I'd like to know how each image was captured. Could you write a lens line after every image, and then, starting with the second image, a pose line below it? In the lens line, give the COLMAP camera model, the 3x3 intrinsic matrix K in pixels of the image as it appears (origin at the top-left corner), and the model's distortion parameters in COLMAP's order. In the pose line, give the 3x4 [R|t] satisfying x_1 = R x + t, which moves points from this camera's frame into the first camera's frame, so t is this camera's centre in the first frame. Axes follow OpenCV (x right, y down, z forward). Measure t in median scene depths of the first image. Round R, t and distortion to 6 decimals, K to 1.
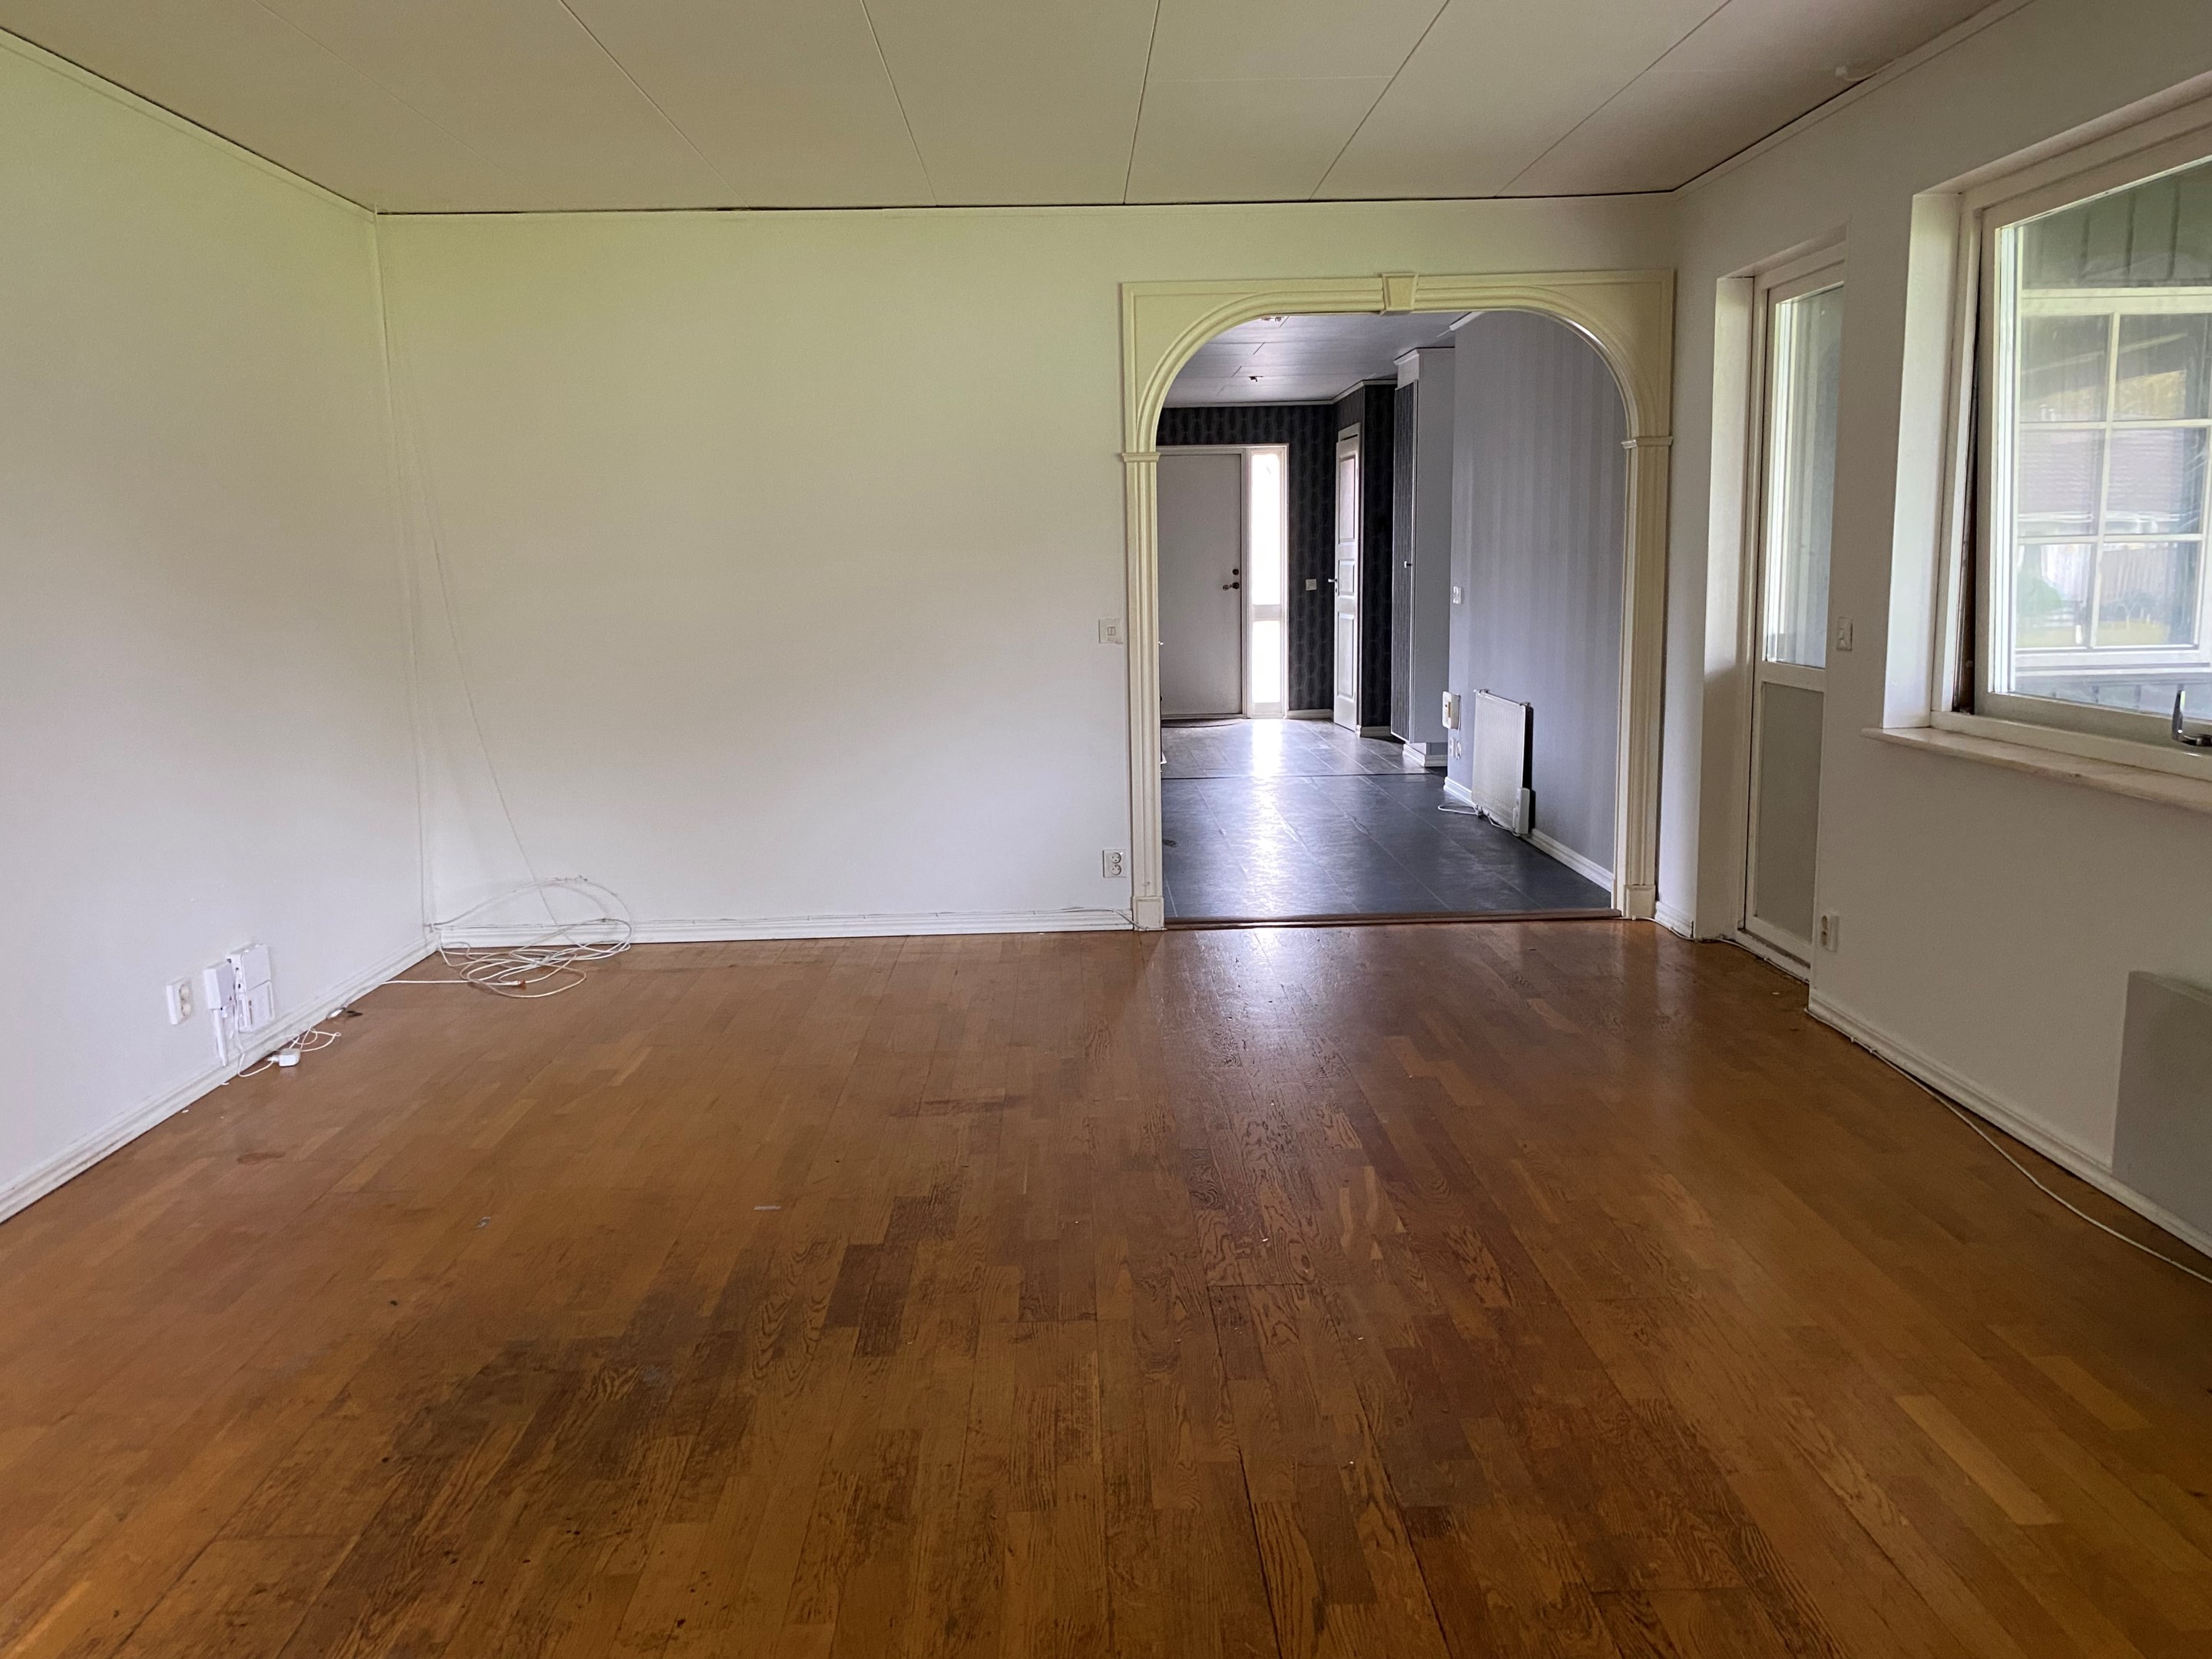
lens RADIAL K [[1683.9, 0, 1106.0], [0, 1683.9, 829.5], [0, 0, 1]] dist [0.079022, -0.150179]
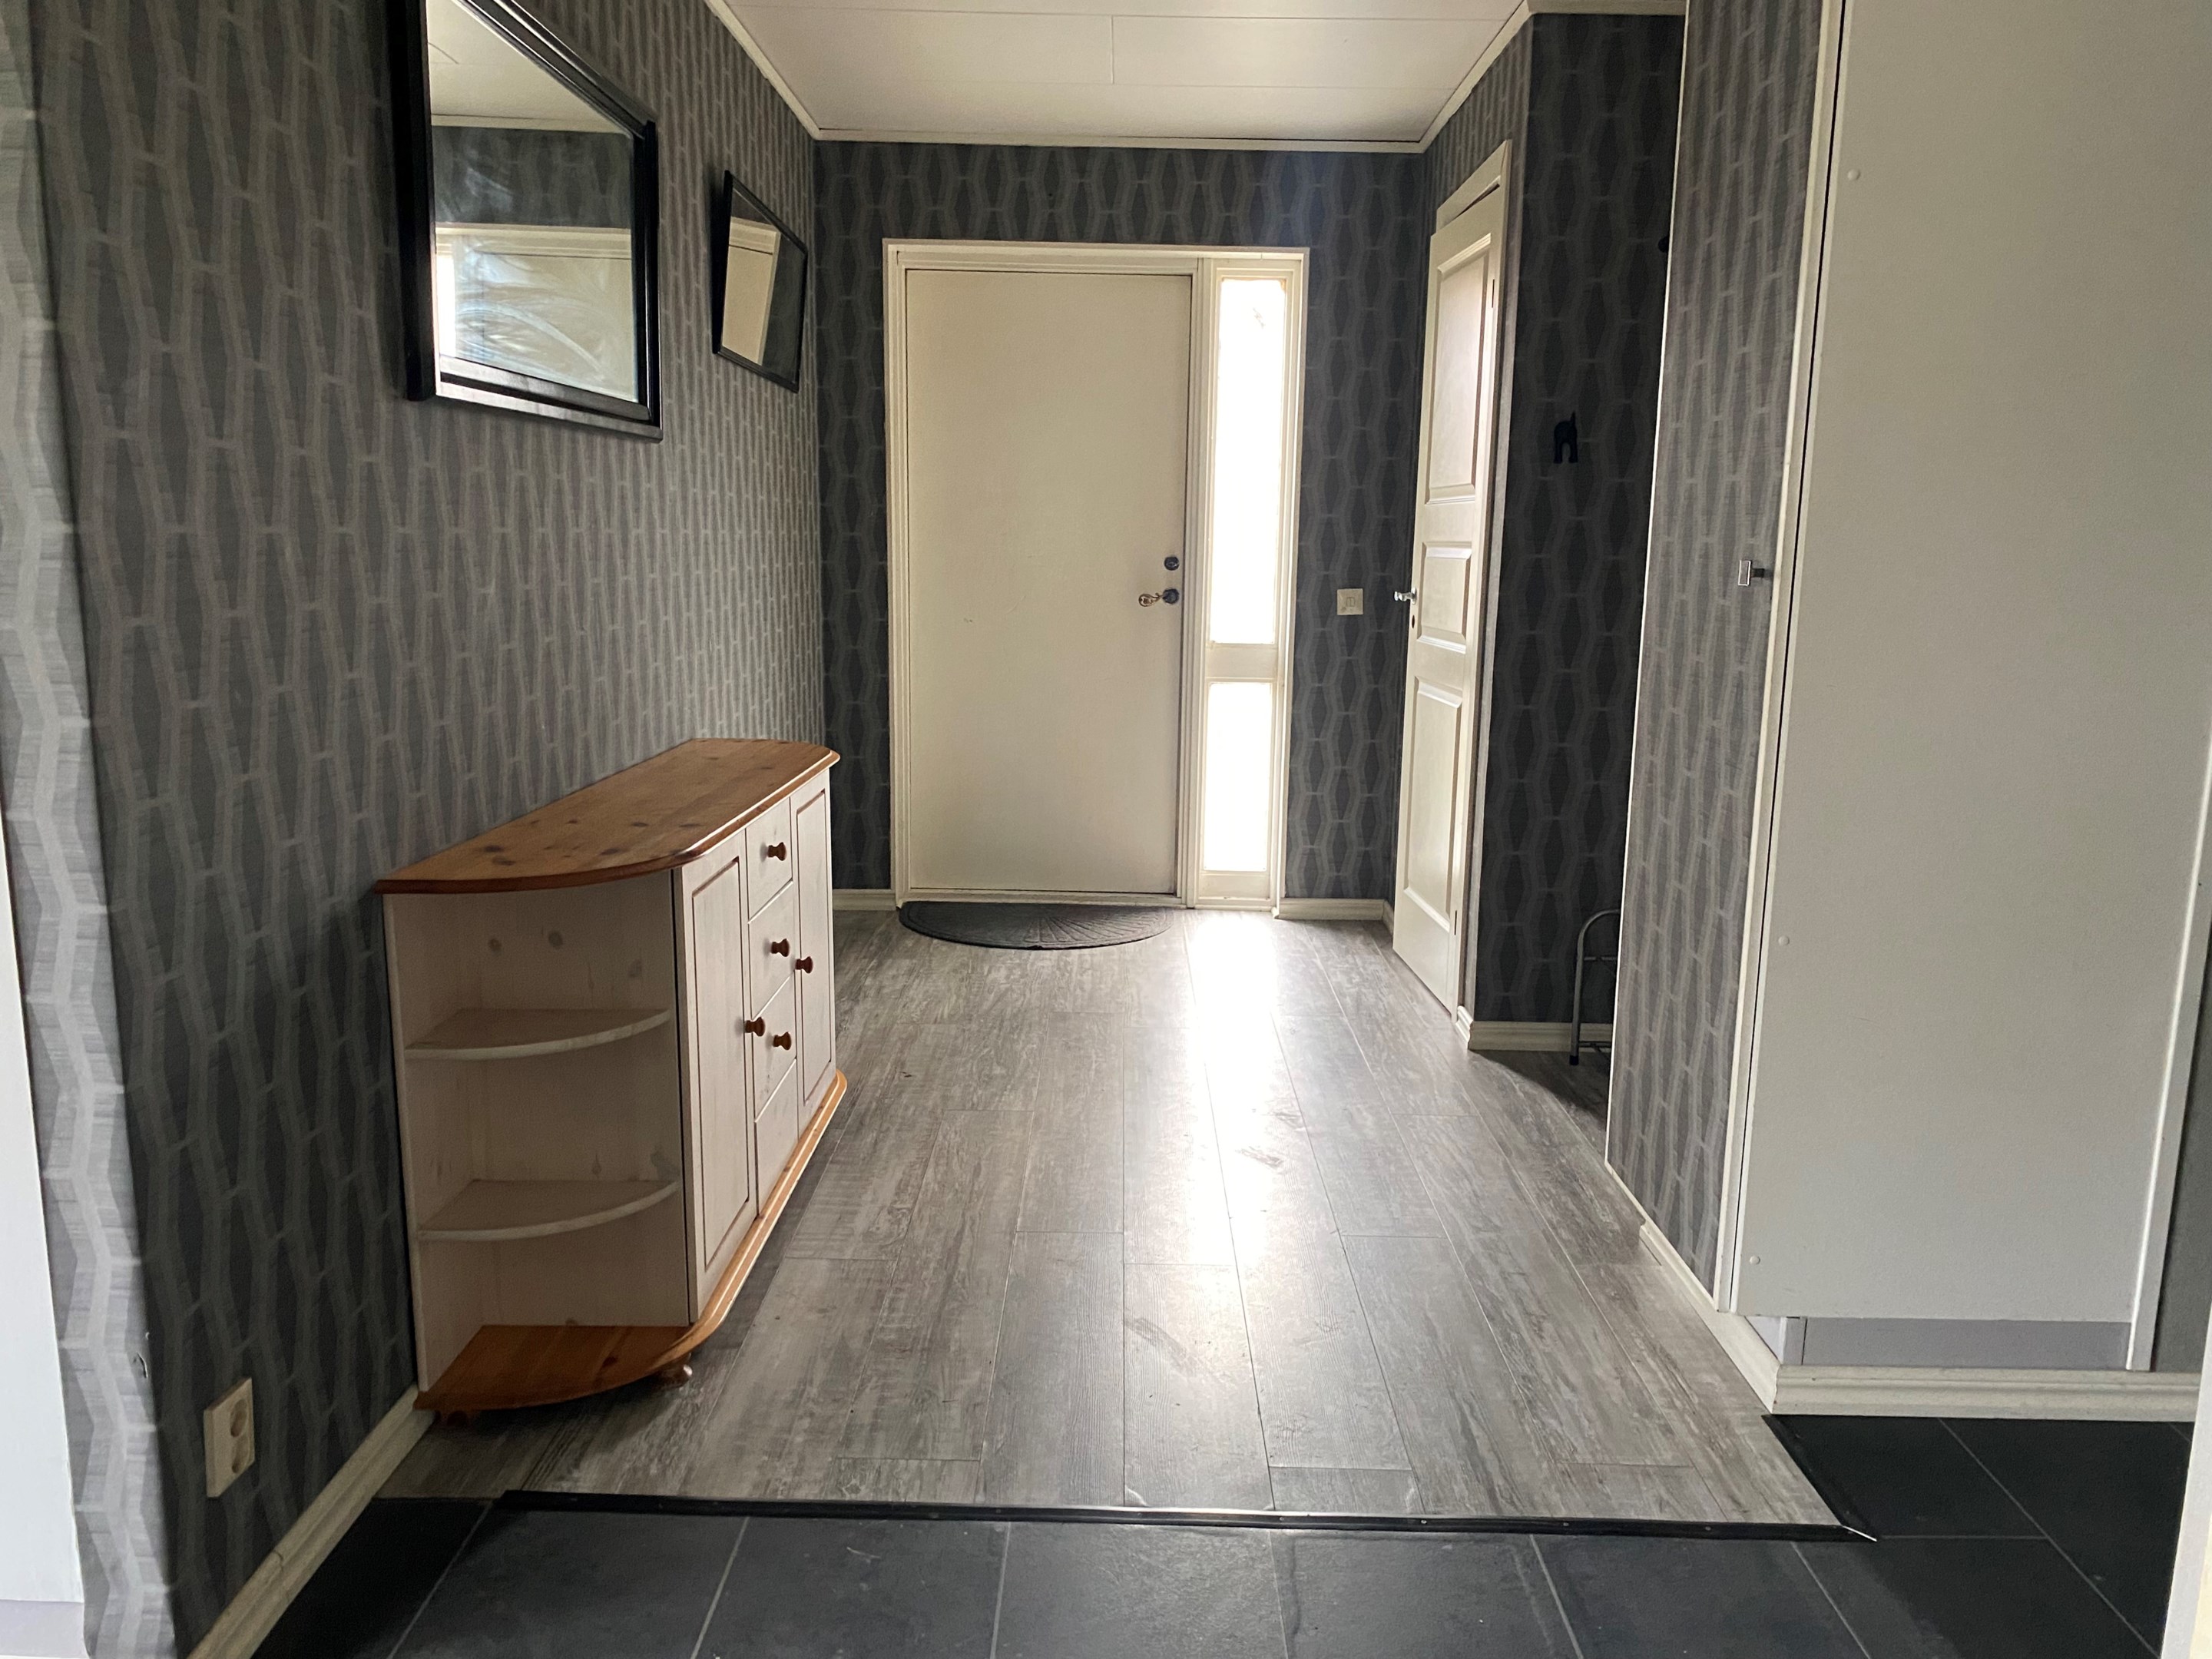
lens RADIAL K [[1683.9, 0, 1106.0], [0, 1683.9, 829.5], [0, 0, 1]] dist [0.079022, -0.150179]
pose [[0.998896, 0.041153, -0.022659, 0.074211], [-0.040913, 0.999103, 0.010966, -0.092199], [0.023090, -0.010027, 0.999683, 0.590886]]
